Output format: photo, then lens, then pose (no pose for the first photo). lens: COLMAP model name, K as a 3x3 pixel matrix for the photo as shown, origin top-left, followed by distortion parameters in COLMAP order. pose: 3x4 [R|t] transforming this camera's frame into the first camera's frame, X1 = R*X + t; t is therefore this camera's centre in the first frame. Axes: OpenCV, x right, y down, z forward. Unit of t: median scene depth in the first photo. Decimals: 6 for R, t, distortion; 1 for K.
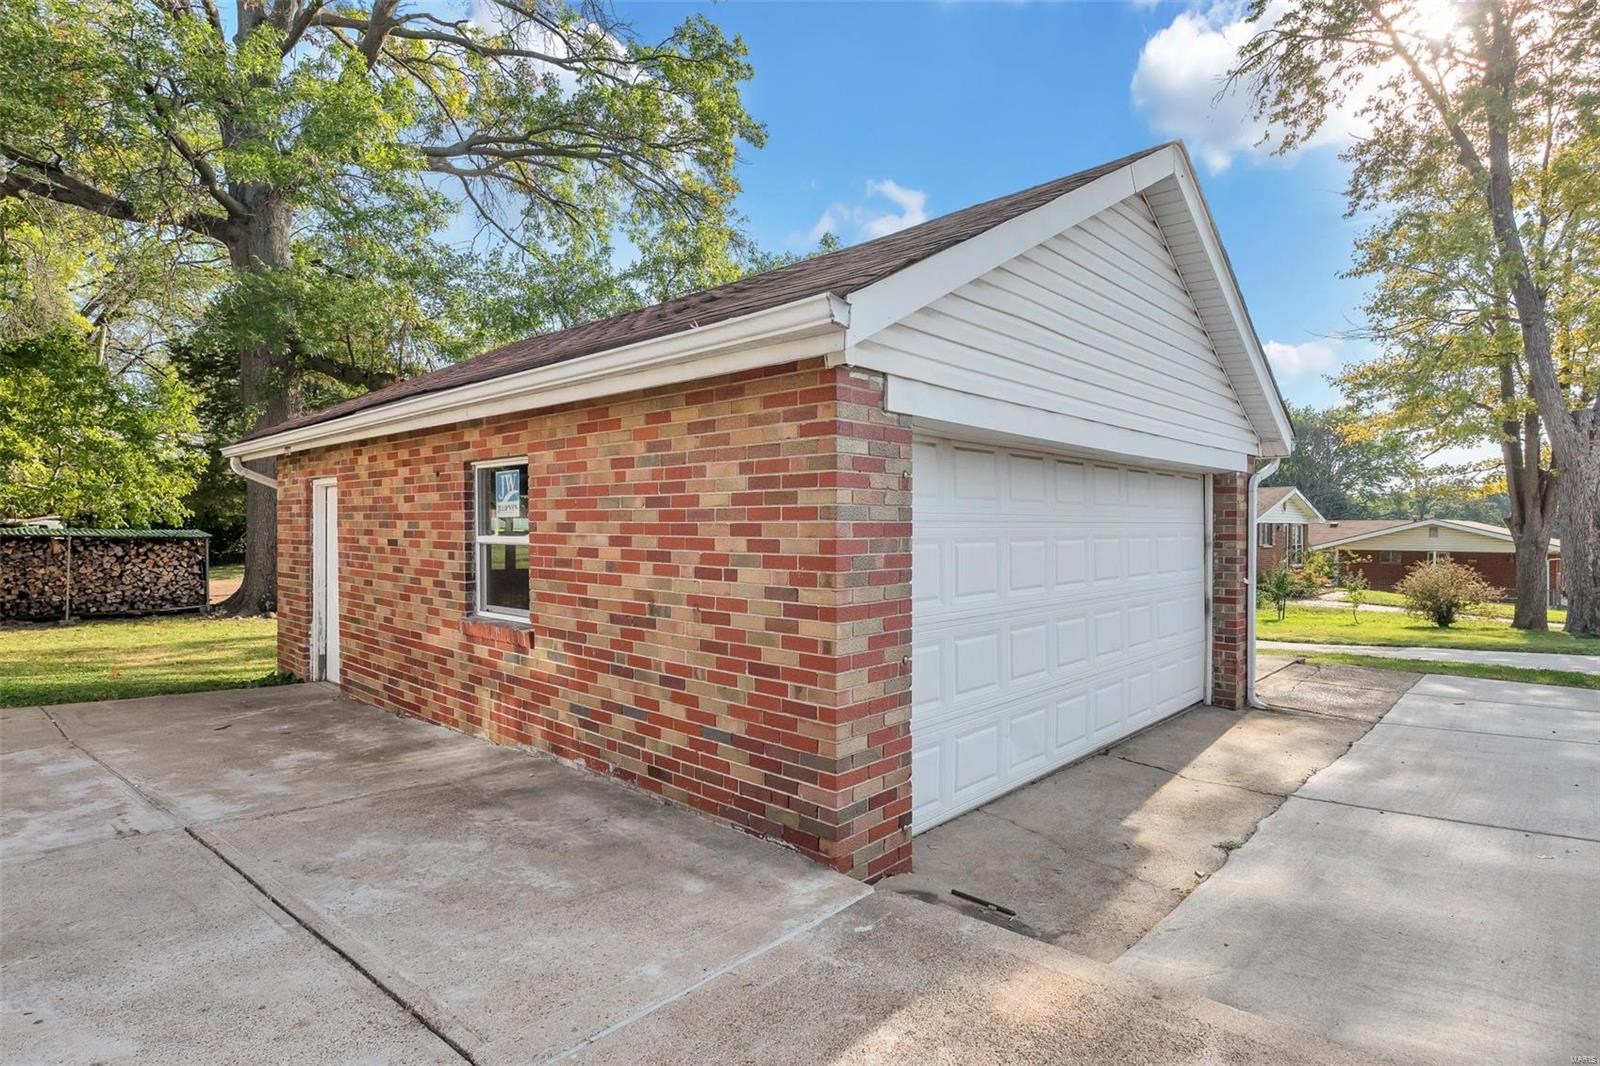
lens RADIAL K [[826.5, 0, 801.0], [0, 826.5, 529.2], [0, 0, 1]] dist [0.003693, 0.000347]
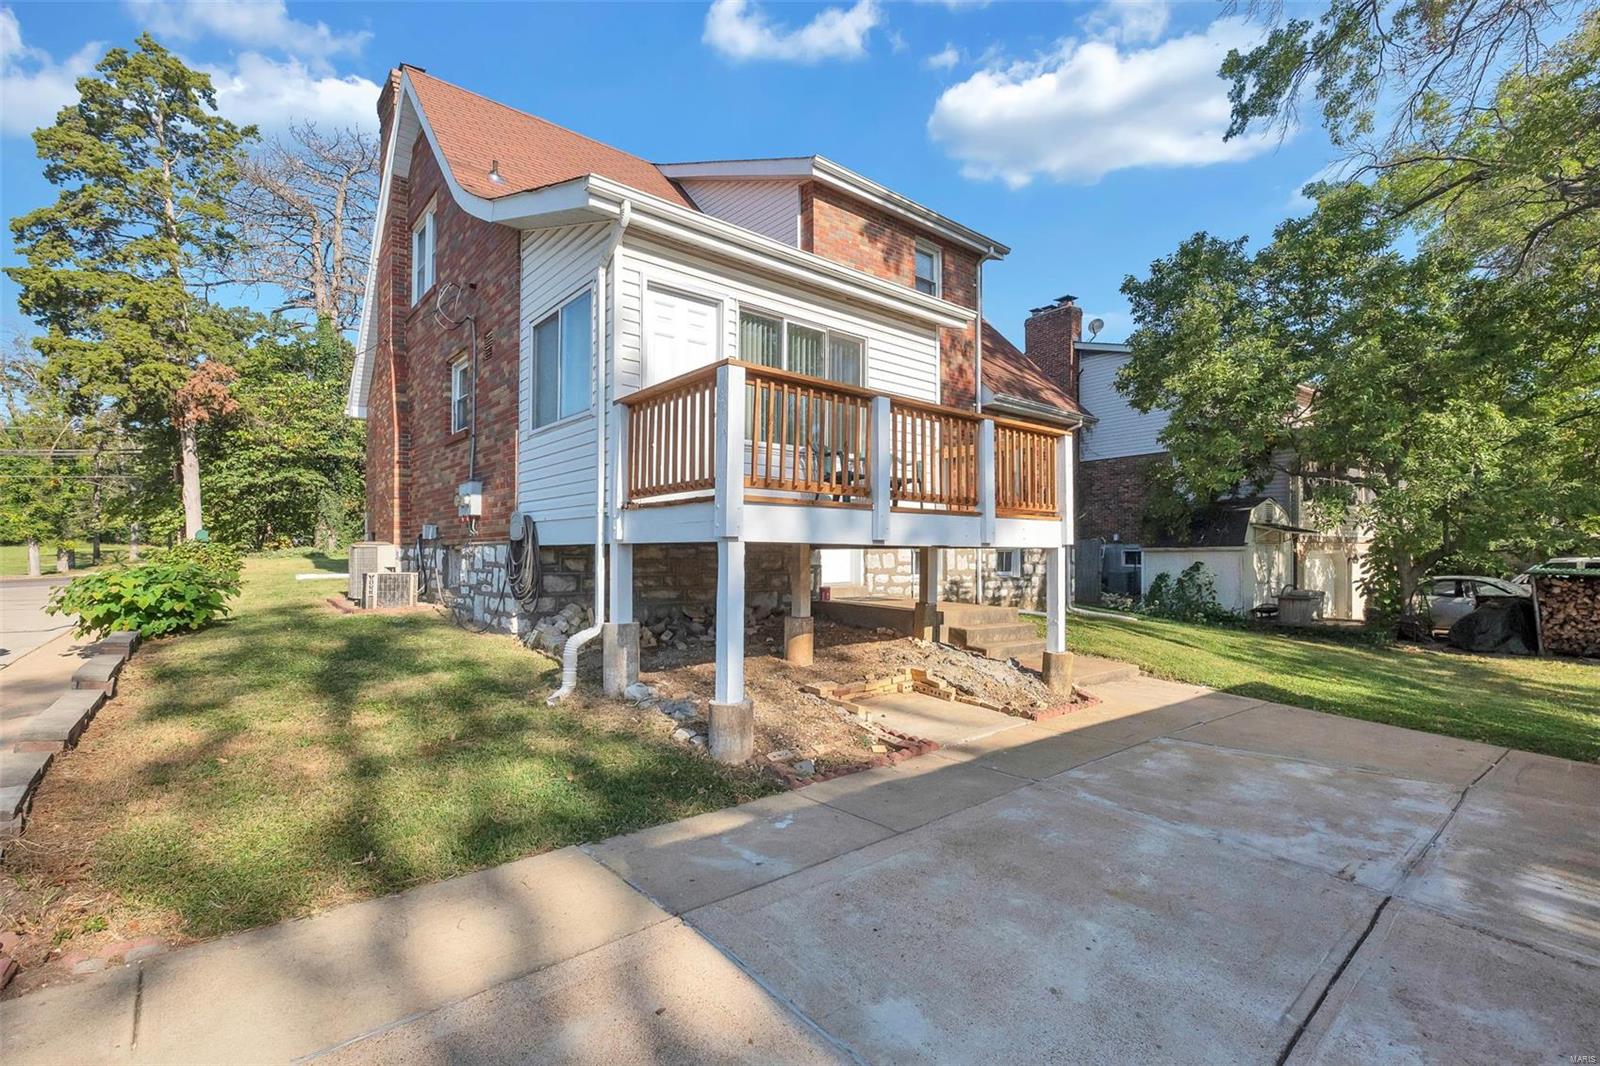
lens RADIAL K [[714.6, 0, 799.8], [0, 714.6, 535.7], [0, 0, 1]] dist [-0.009815, 0.004339]
pose [[-0.129624, -0.025728, -0.991229, 0.249975], [-0.010555, 0.999642, -0.024566, -0.062583], [0.991507, 0.007278, -0.129849, 0.383964]]
